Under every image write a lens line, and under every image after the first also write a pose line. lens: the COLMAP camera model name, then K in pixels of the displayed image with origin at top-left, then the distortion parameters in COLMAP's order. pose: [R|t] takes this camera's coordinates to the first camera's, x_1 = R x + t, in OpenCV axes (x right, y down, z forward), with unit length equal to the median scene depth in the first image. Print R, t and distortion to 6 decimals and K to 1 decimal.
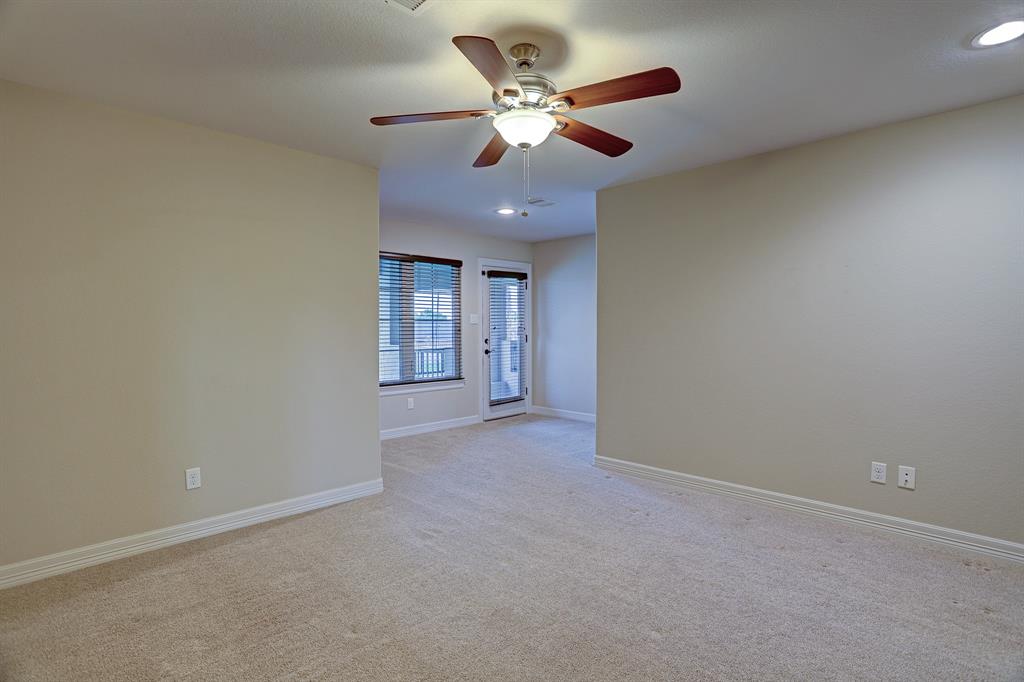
lens RADIAL K [[510.5, 0, 520.2], [0, 510.5, 334.3], [0, 0, 1]] dist [-0.070419, 0.030053]
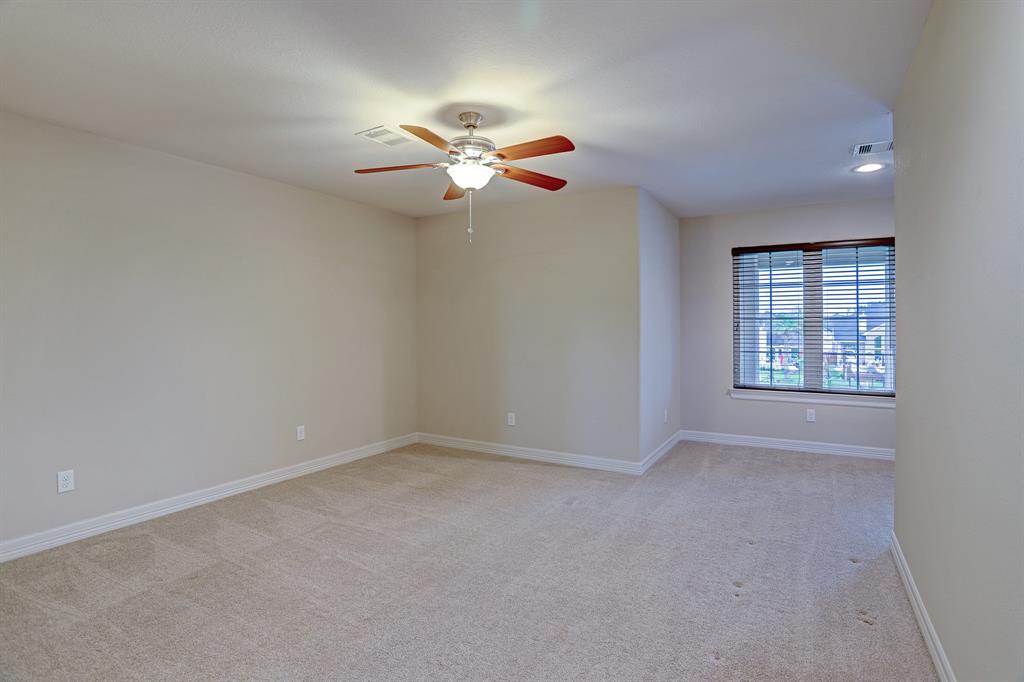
lens RADIAL K [[510.5, 0, 520.2], [0, 510.5, 334.3], [0, 0, 1]] dist [-0.070419, 0.030053]
pose [[0.220934, 0.005249, -0.975275, 0.441974], [-0.007977, 0.999962, 0.003575, 0.000438], [0.975256, 0.006990, 0.220967, 0.285564]]
